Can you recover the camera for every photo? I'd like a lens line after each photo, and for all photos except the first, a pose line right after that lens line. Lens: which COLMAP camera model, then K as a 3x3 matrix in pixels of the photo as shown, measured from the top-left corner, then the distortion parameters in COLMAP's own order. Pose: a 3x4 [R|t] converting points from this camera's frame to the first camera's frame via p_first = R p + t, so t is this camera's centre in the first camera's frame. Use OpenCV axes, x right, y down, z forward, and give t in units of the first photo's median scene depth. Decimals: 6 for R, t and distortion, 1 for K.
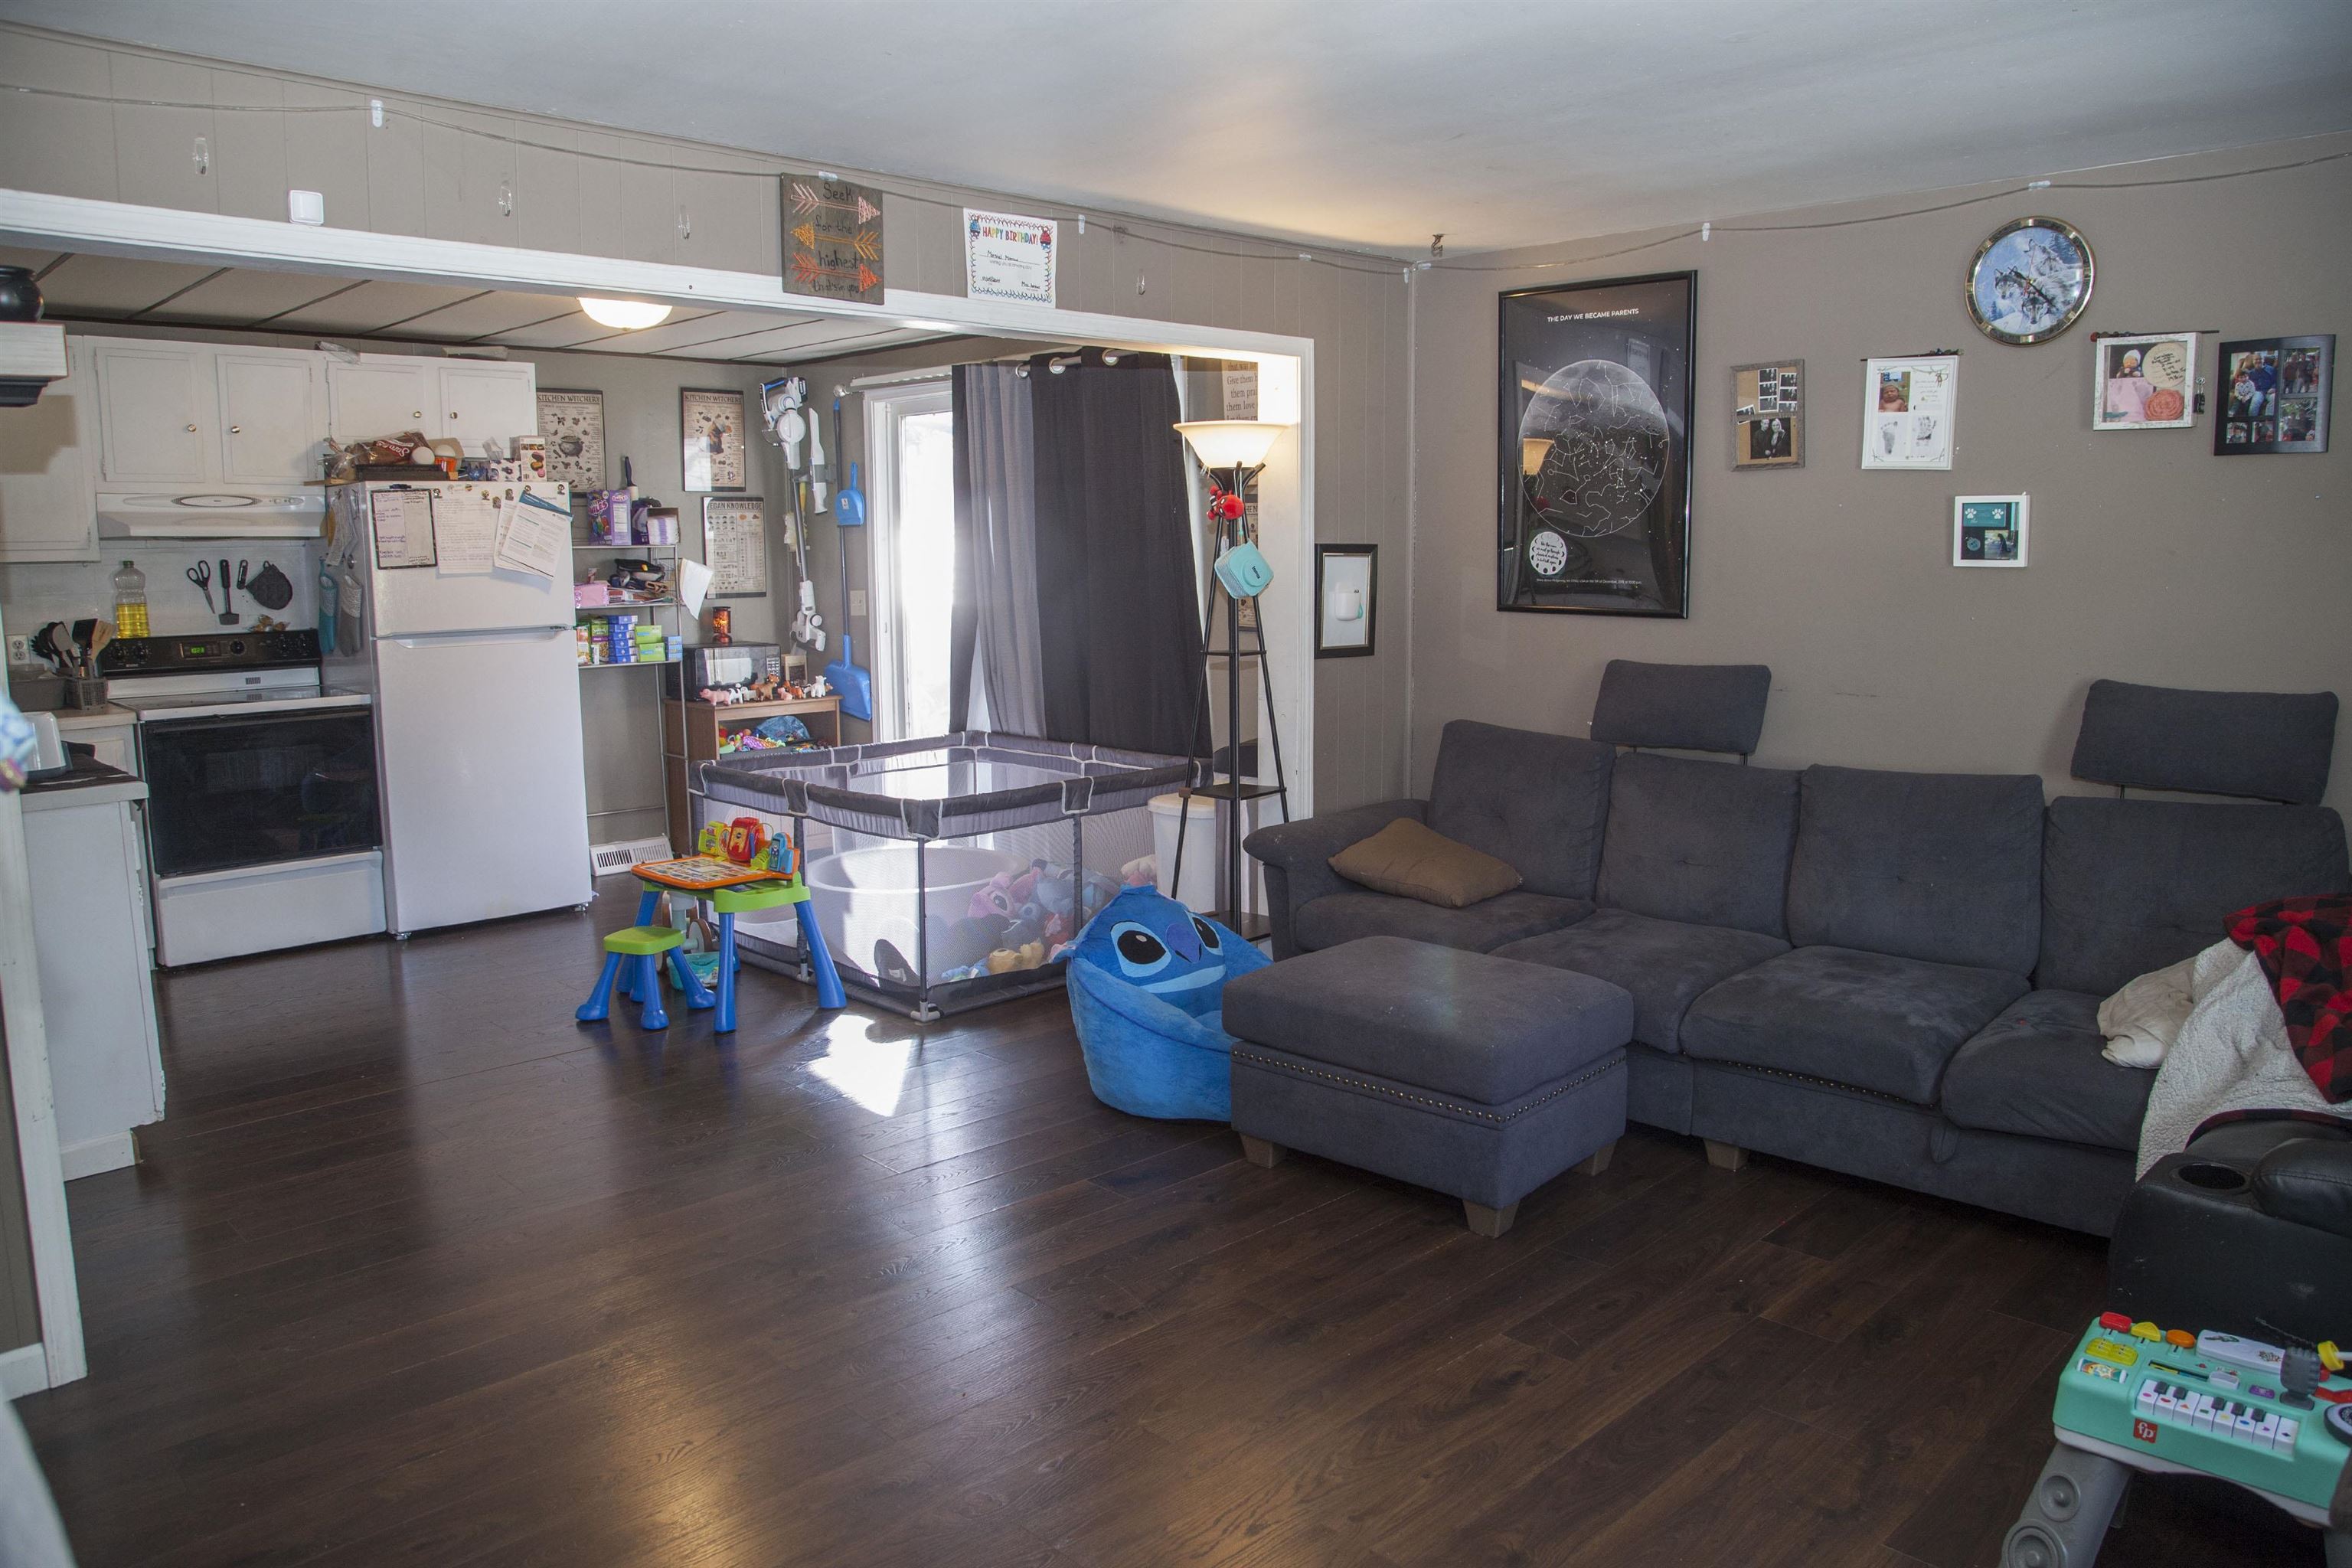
lens RADIAL K [[1659.2, 0, 1176.0], [0, 1659.2, 784.0], [0, 0, 1]] dist [-0.135607, 0.092892]
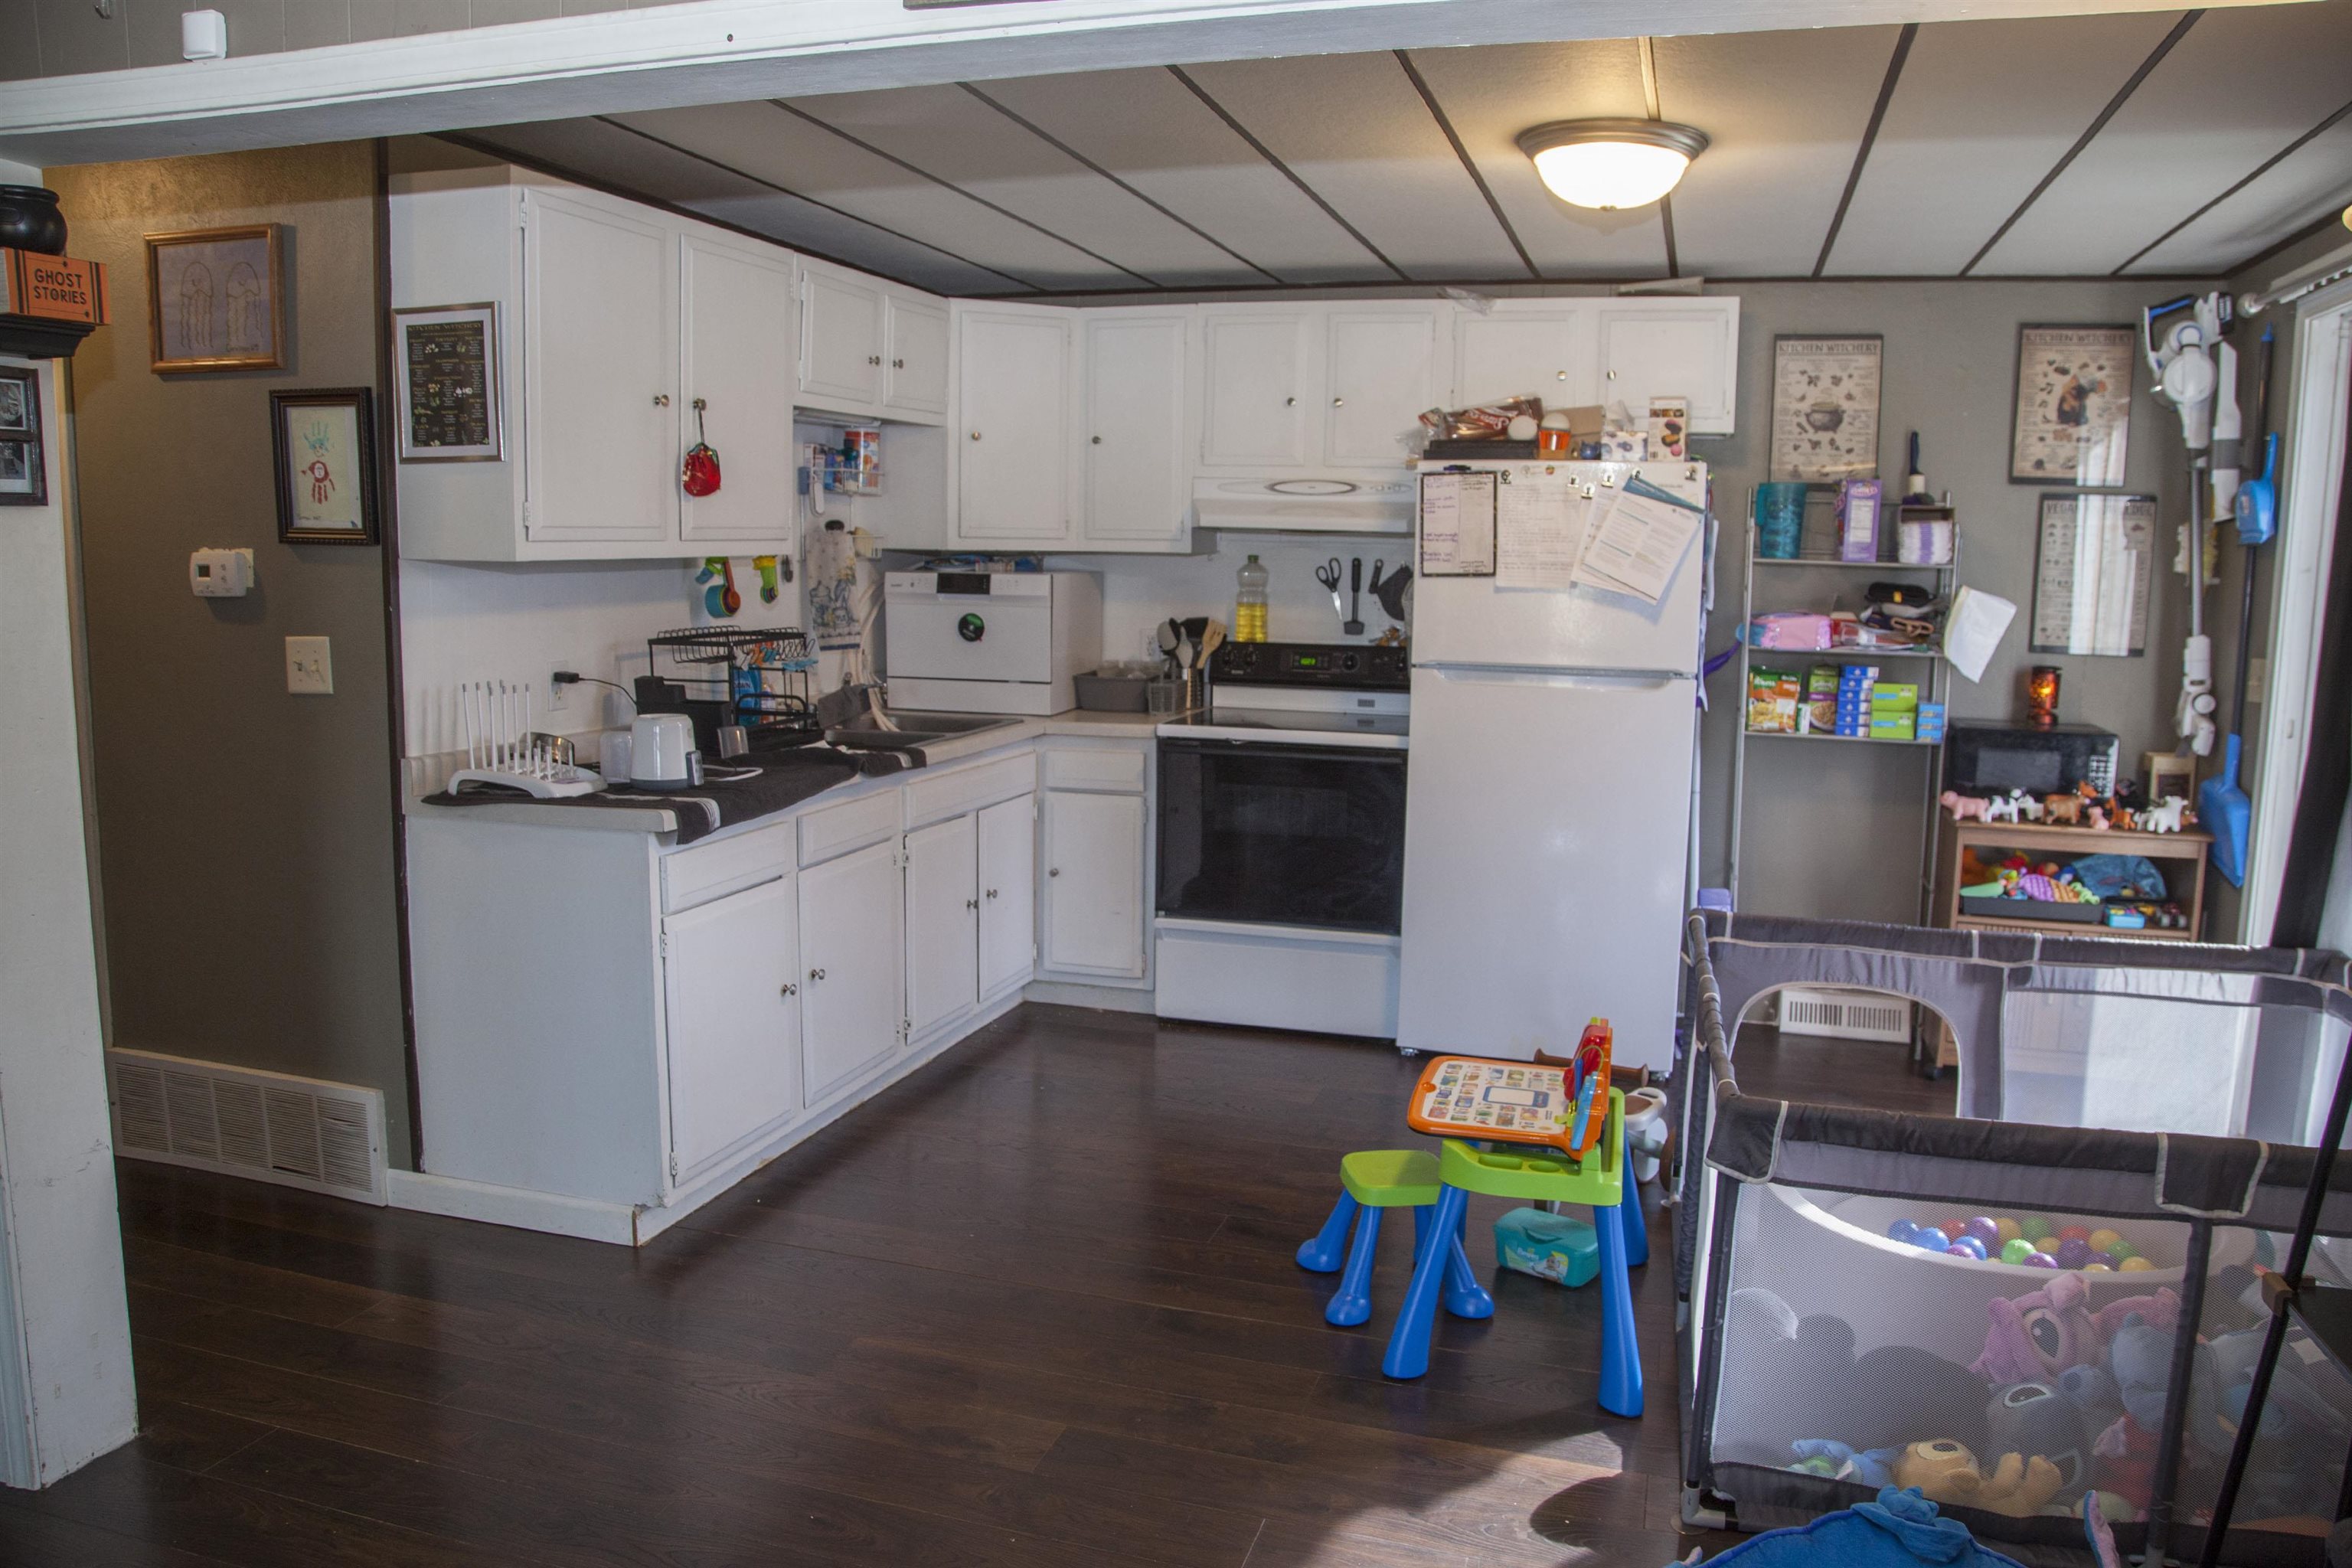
lens RADIAL K [[1659.2, 0, 1176.0], [0, 1659.2, 784.0], [0, 0, 1]] dist [-0.135607, 0.092892]
pose [[0.474722, 0.136446, -0.869495, 0.119545], [-0.147417, 0.986281, 0.074287, -0.064579], [0.867702, 0.092913, 0.488324, 0.440692]]
